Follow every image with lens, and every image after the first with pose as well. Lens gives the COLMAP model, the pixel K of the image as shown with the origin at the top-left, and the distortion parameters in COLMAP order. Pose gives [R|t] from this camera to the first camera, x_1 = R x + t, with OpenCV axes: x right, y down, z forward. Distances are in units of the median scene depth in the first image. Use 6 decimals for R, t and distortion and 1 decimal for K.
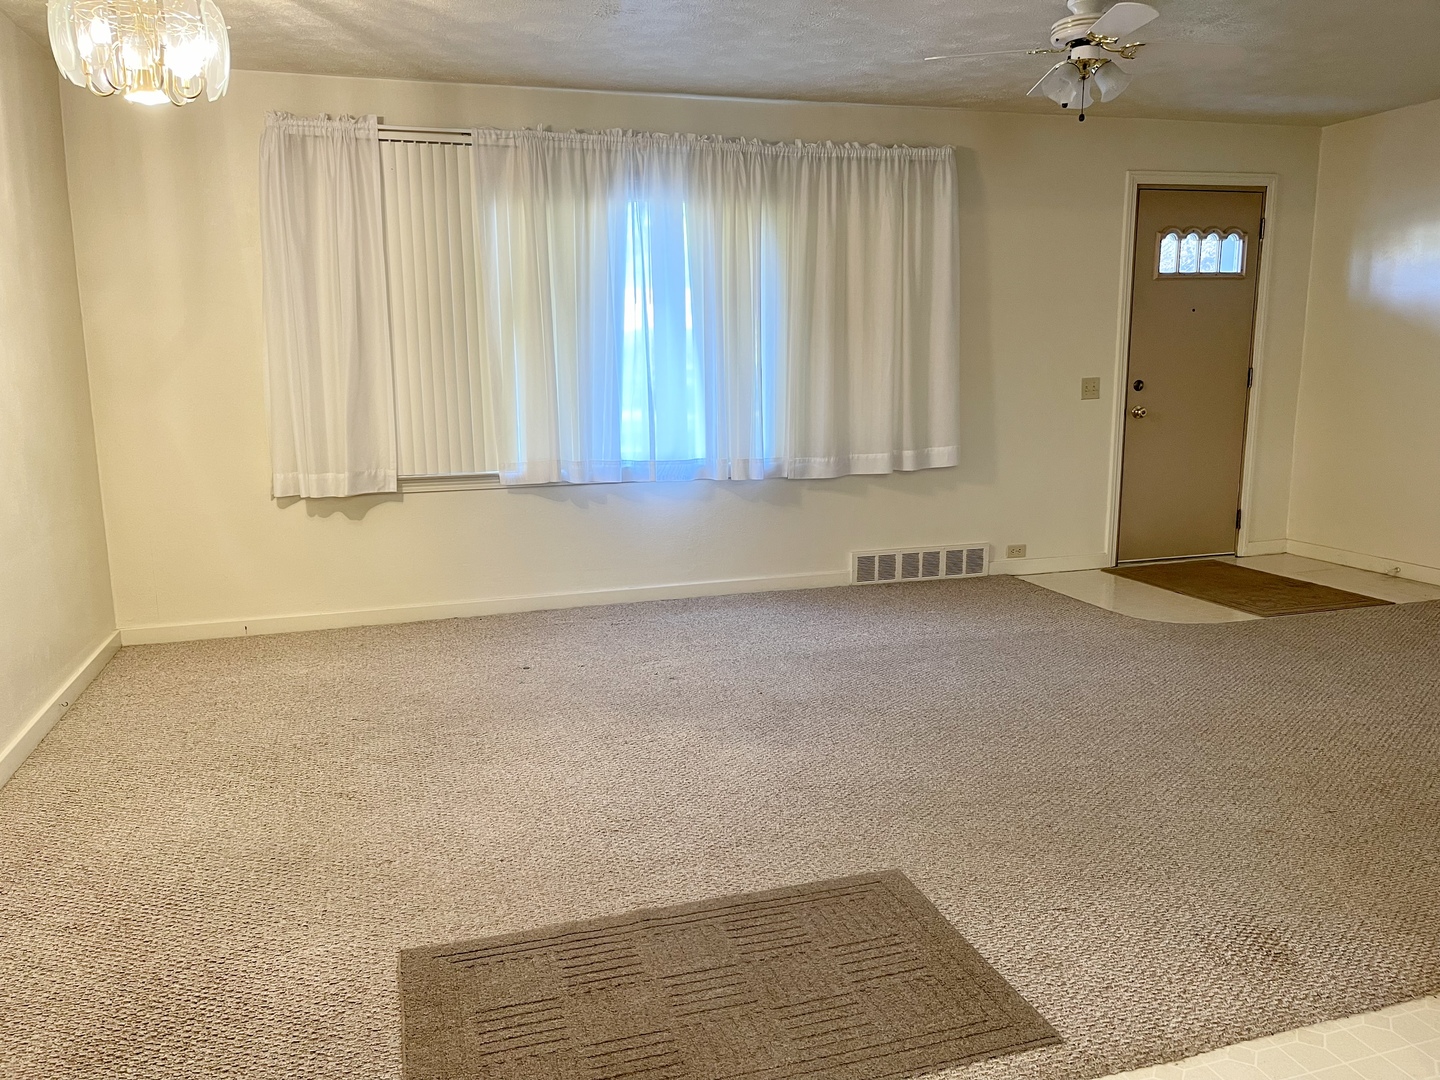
lens RADIAL K [[1085.2, 0, 730.7], [0, 1085.2, 545.7], [0, 0, 1]] dist [0.071518, -0.098425]
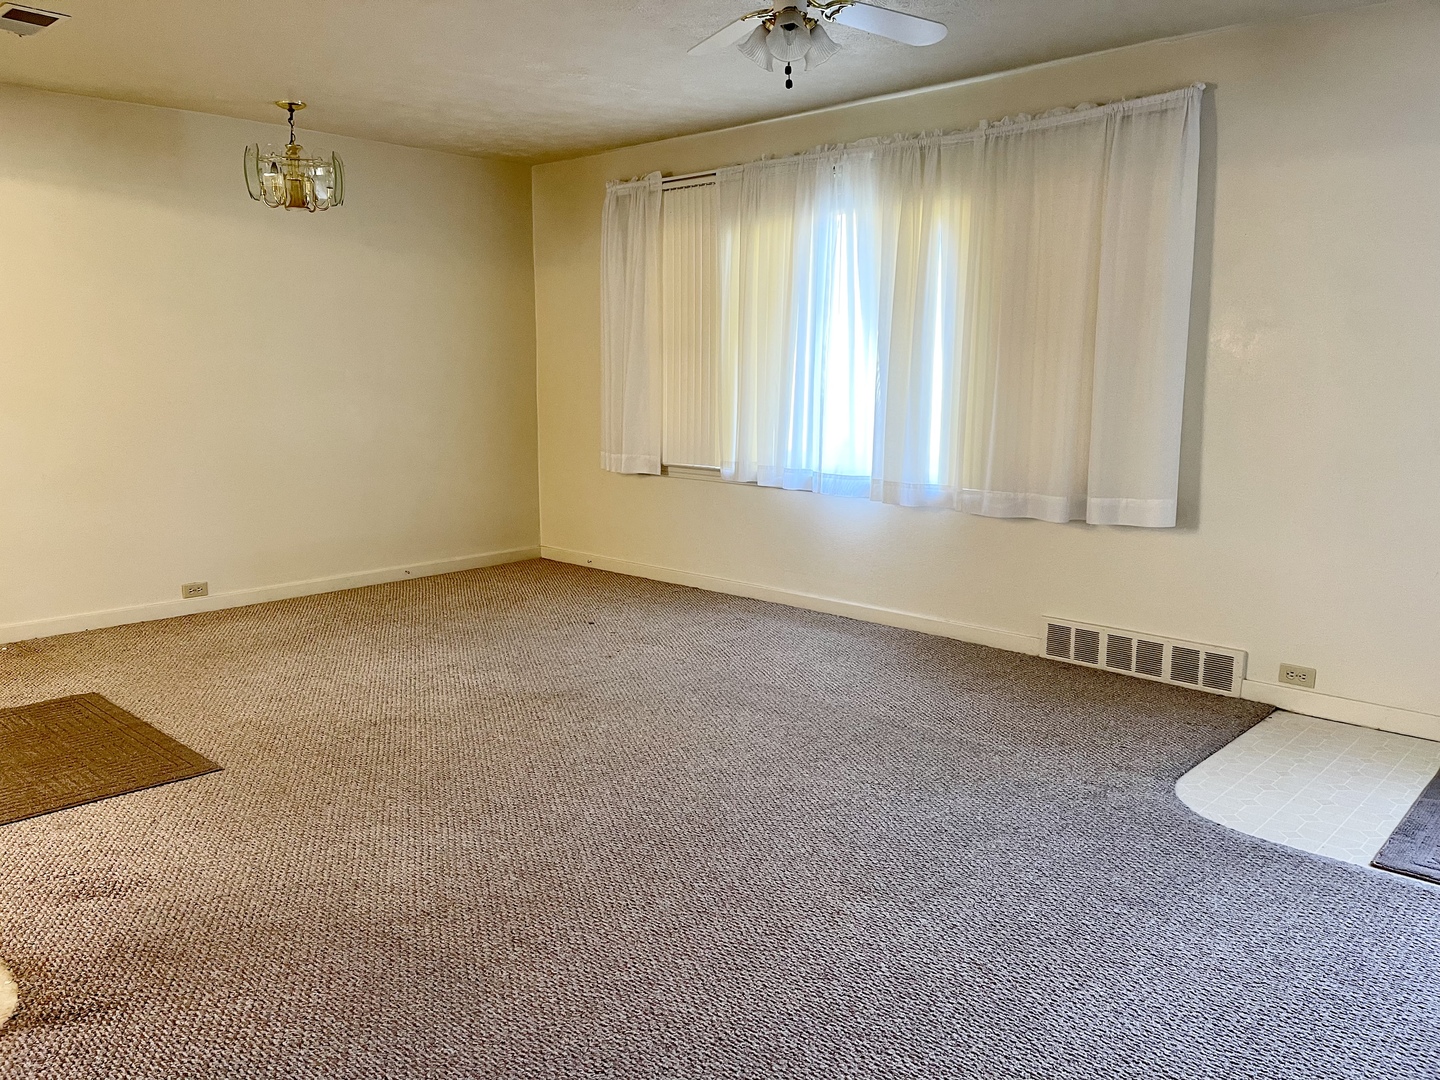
lens RADIAL K [[1088.3, 0, 716.5], [0, 1088.3, 543.3], [0, 0, 1]] dist [0.073480, -0.088082]
pose [[0.496679, 0.155275, -0.853932, 0.671268], [-0.165617, 0.982744, 0.082368, -0.073133], [0.851986, 0.100515, 0.513825, 0.369532]]
